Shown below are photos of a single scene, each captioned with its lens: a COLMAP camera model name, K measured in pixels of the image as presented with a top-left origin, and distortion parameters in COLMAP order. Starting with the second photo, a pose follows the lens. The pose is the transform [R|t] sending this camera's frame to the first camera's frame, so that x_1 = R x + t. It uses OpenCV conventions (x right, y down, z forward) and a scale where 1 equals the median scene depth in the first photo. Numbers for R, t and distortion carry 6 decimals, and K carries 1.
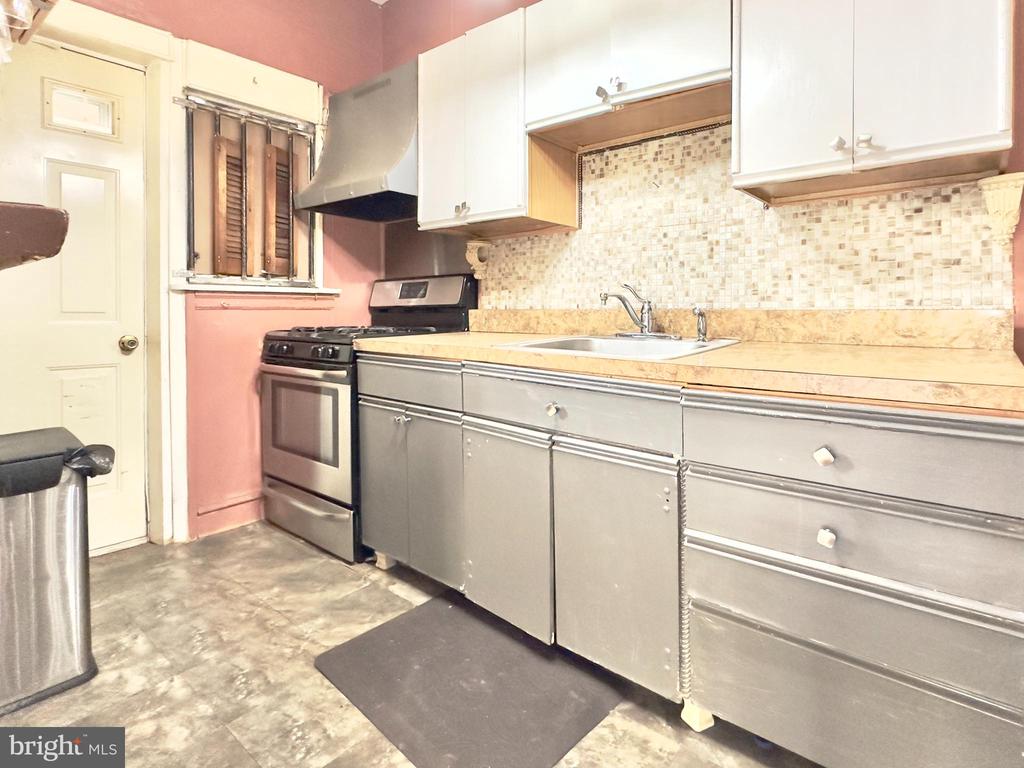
lens RADIAL K [[519.6, 0, 586.3], [0, 519.6, 317.6], [0, 0, 1]] dist [0.001224, 0.000398]
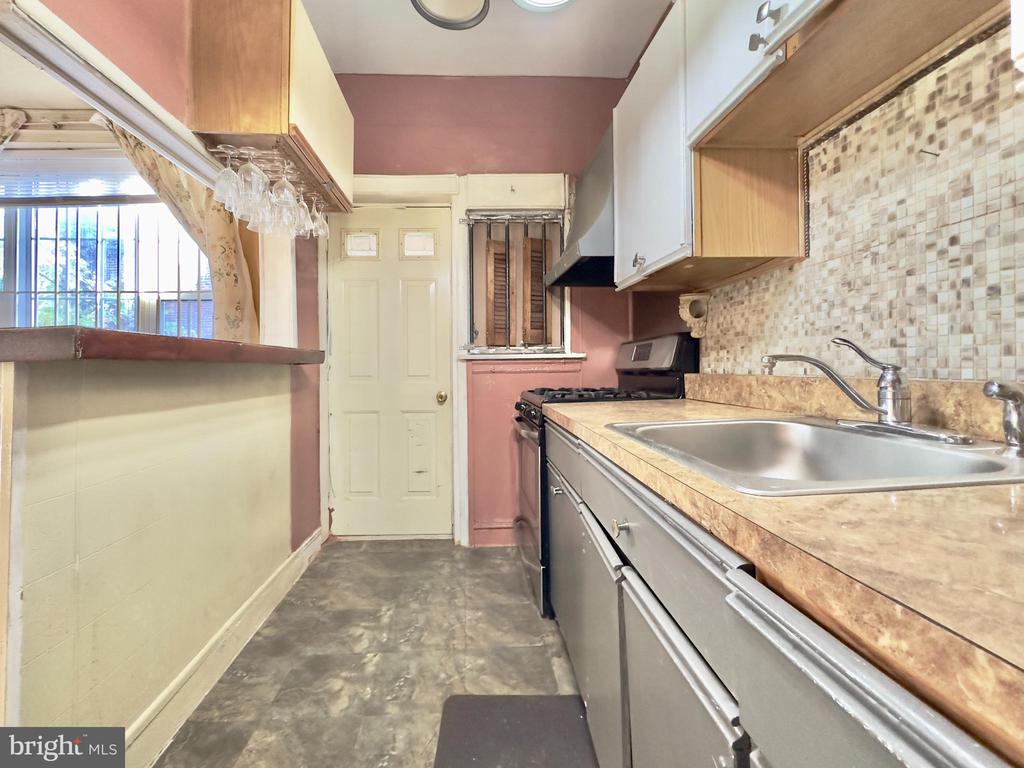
lens RADIAL K [[460.0, 0, 491.3], [0, 460.0, 362.8], [0, 0, 1]] dist [-0.003891, 0.000311]
pose [[0.619851, -0.013322, -0.784606, 0.205908], [-0.000515, 0.999849, -0.017384, -0.022837], [0.784719, 0.011179, 0.619751, 0.310989]]
